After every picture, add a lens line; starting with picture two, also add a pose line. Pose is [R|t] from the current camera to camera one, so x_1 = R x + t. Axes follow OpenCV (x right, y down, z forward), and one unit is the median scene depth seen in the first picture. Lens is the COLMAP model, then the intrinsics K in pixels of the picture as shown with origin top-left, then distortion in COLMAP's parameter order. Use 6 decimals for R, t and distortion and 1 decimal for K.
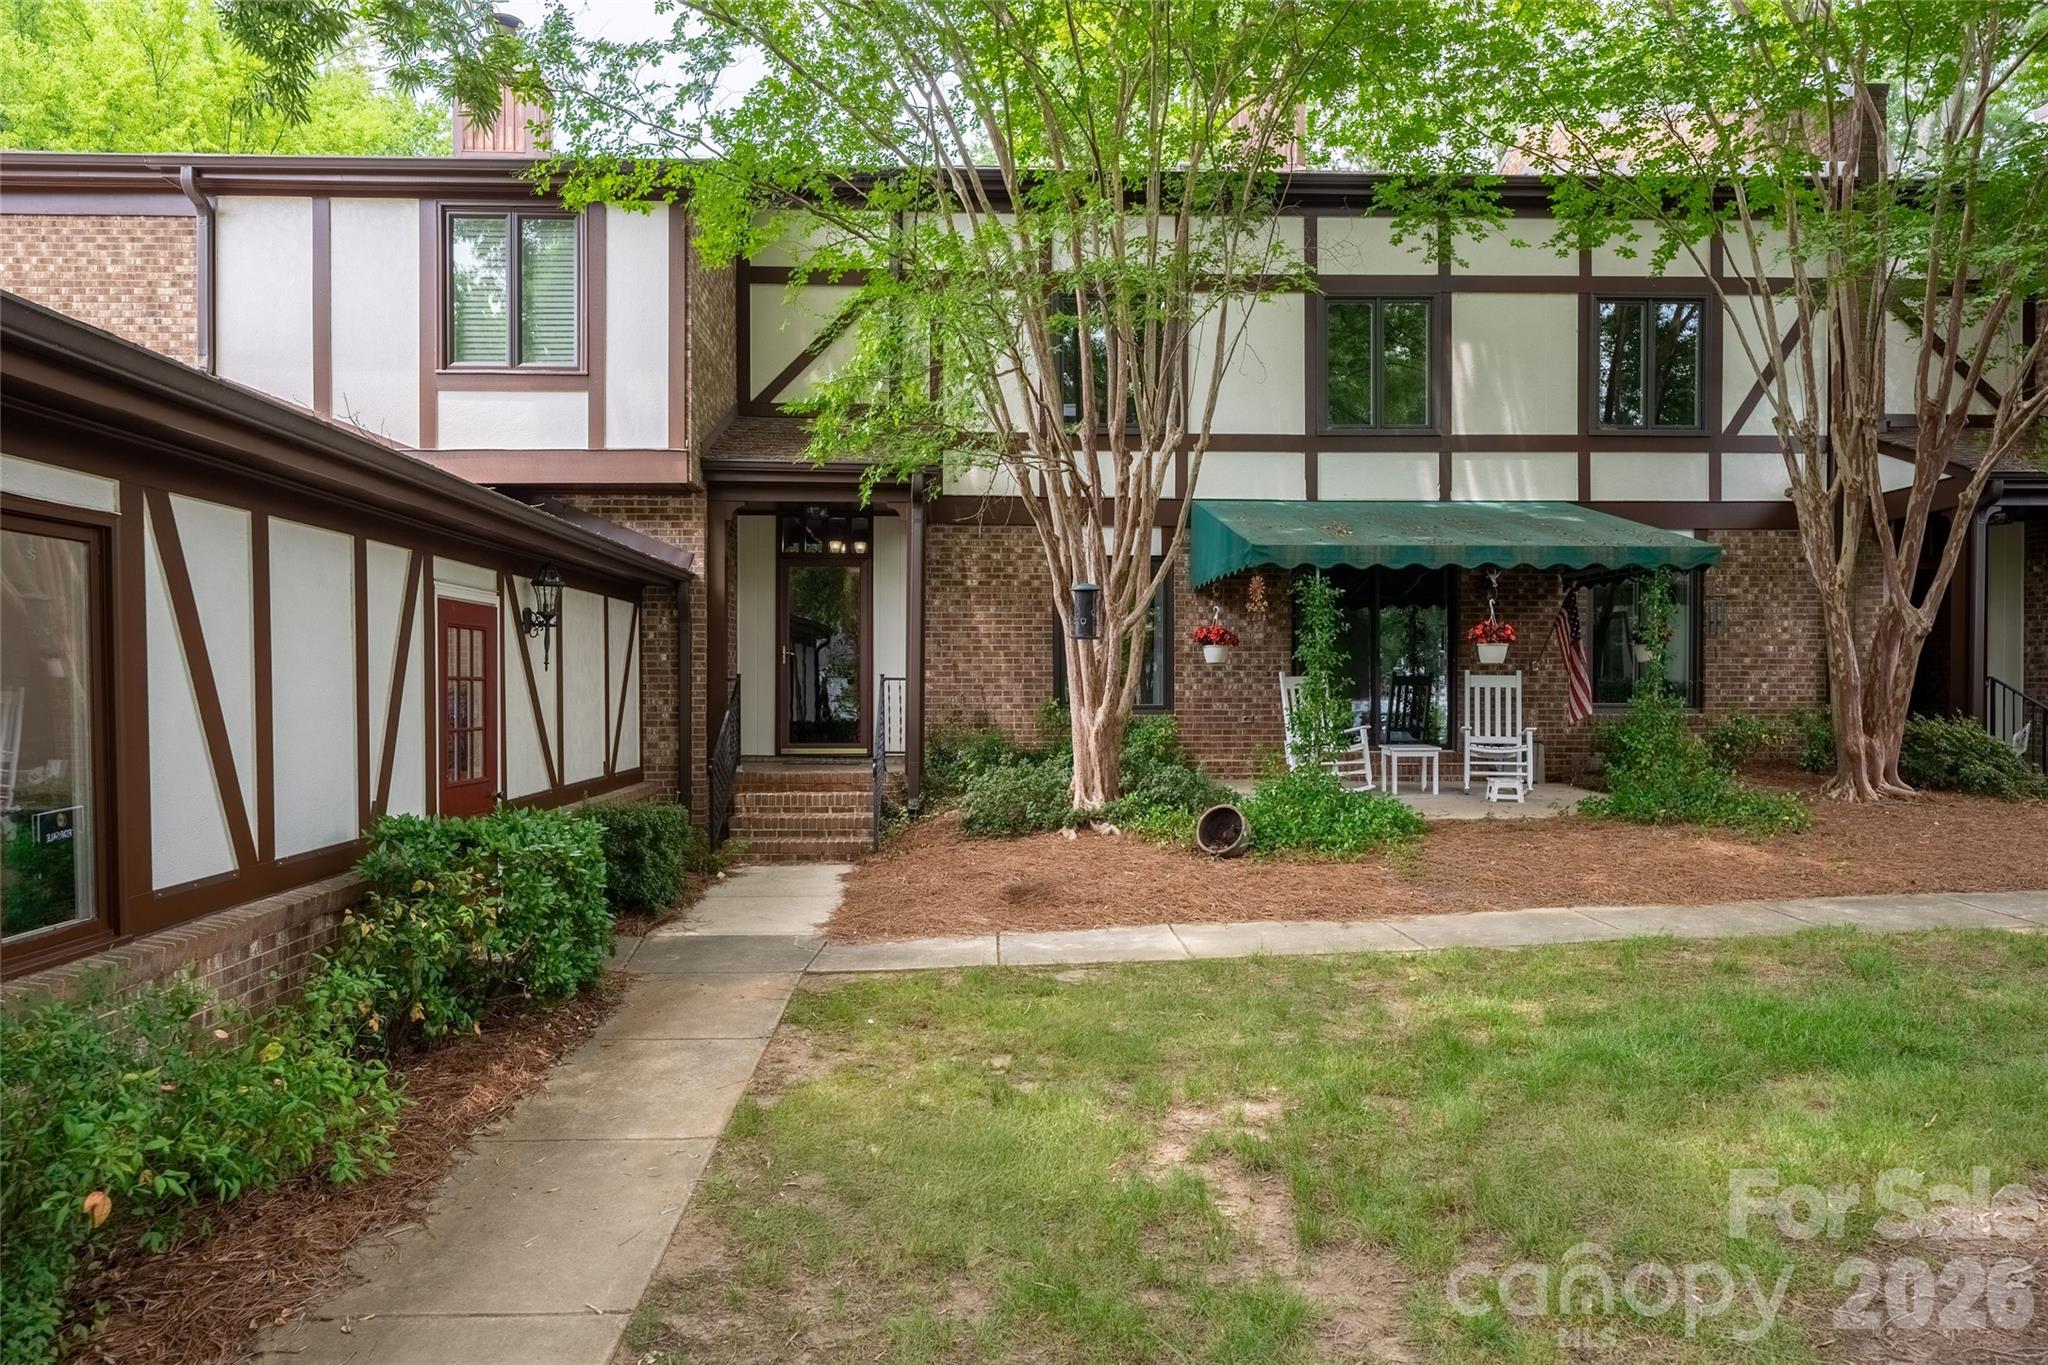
lens RADIAL K [[1426.0, 0, 1020.6], [0, 1426.0, 684.5], [0, 0, 1]] dist [0.001748, 0.000041]
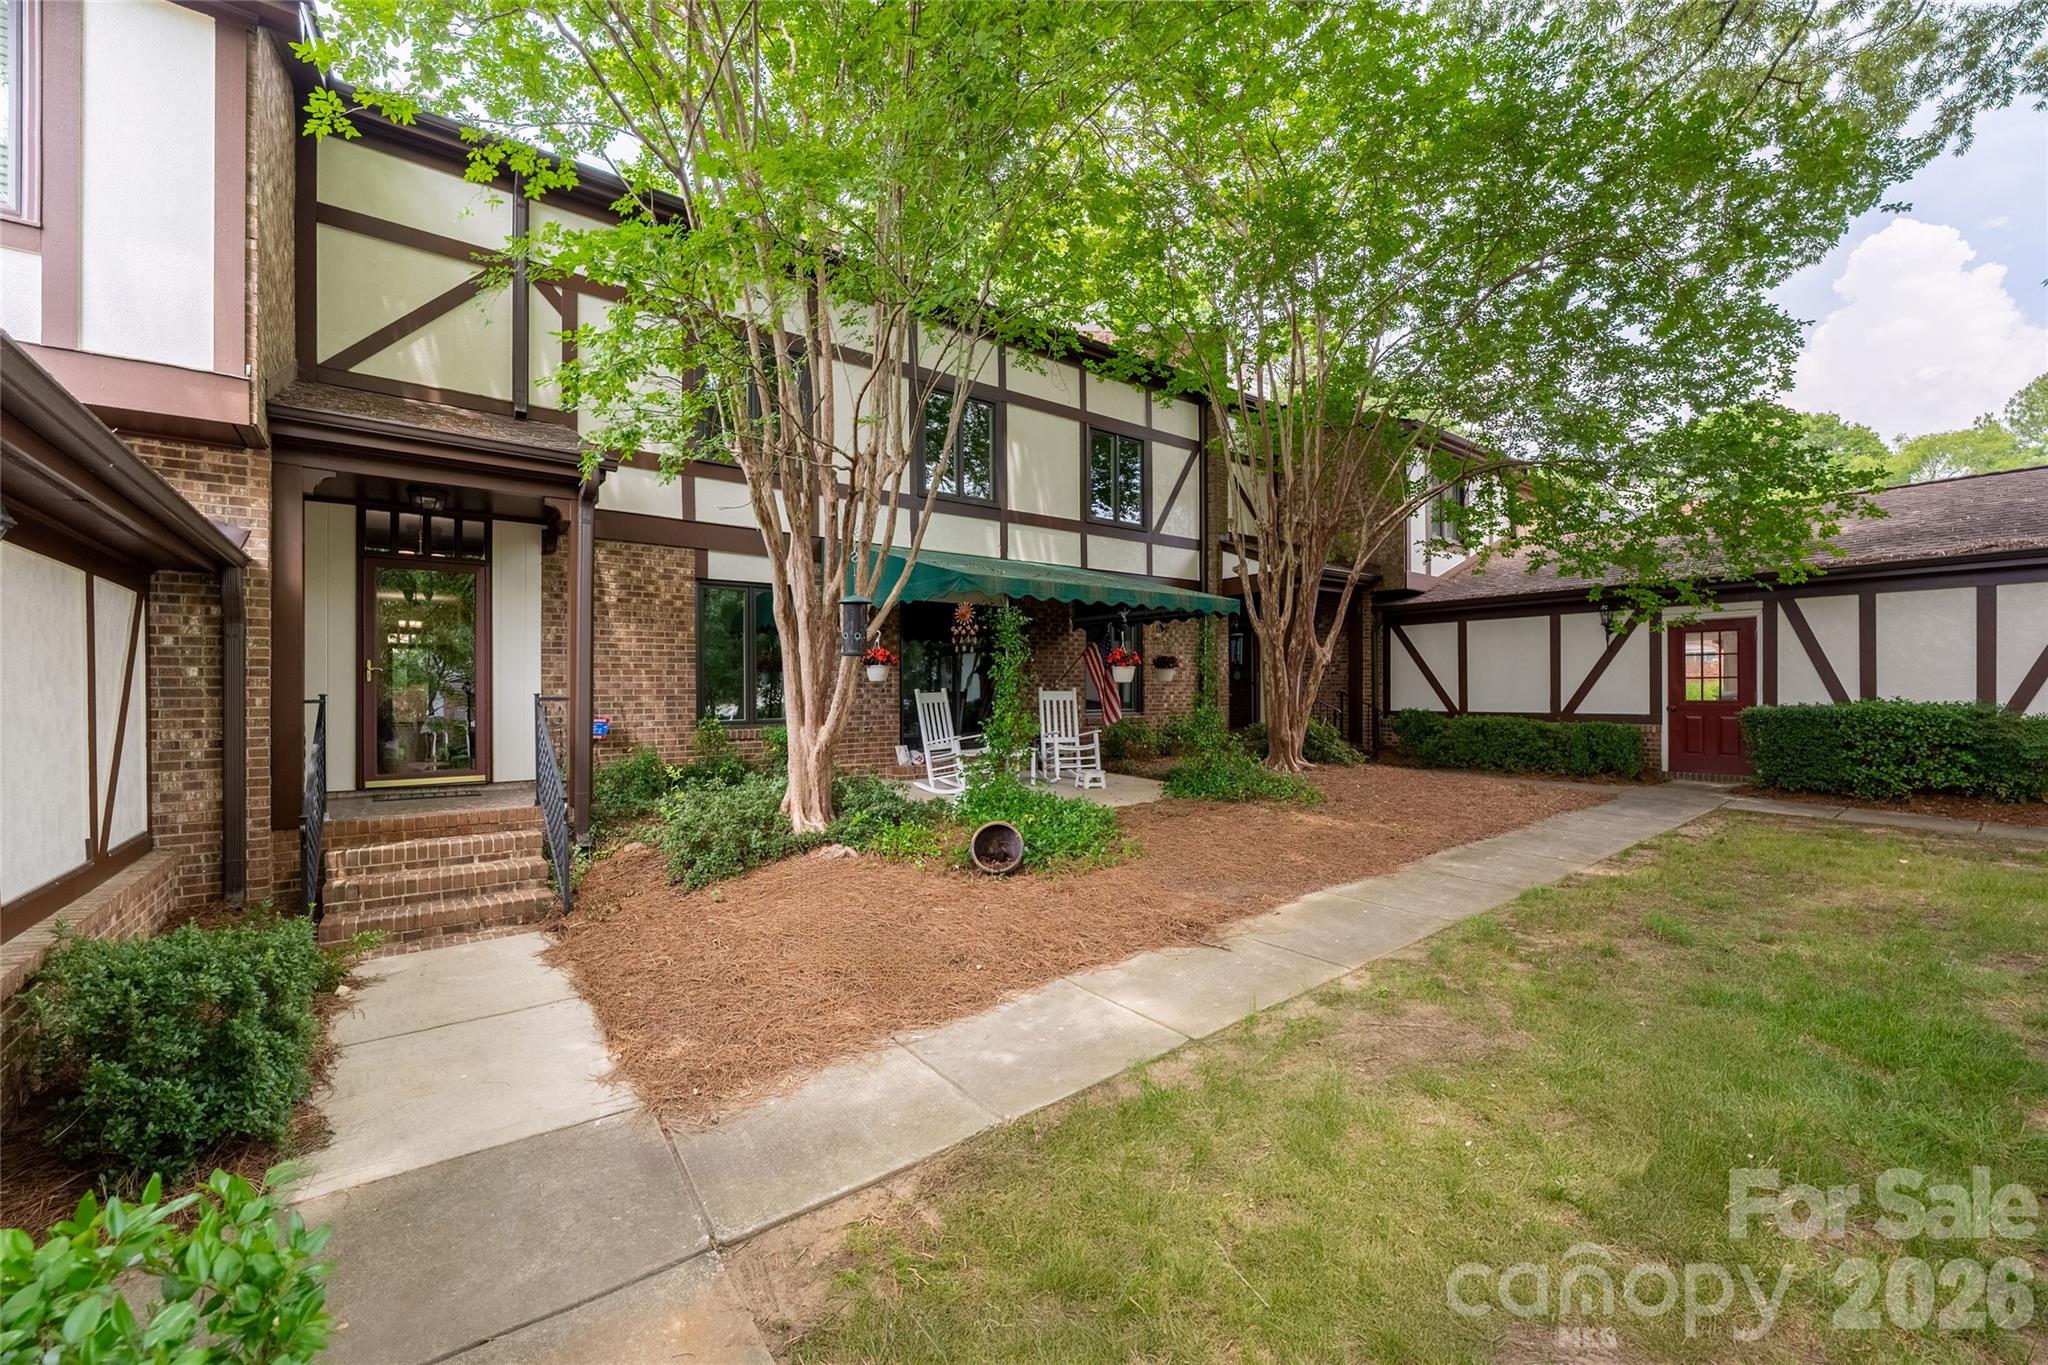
lens RADIAL K [[830.6, 0, 1036.0], [0, 830.6, 687.7], [0, 0, 1]] dist [-0.004082, -0.000738]
pose [[0.812596, -0.002514, 0.582822, -0.148229], [0.006320, 0.999970, -0.004498, -0.006769], [-0.582793, 0.007338, 0.812587, 0.418691]]
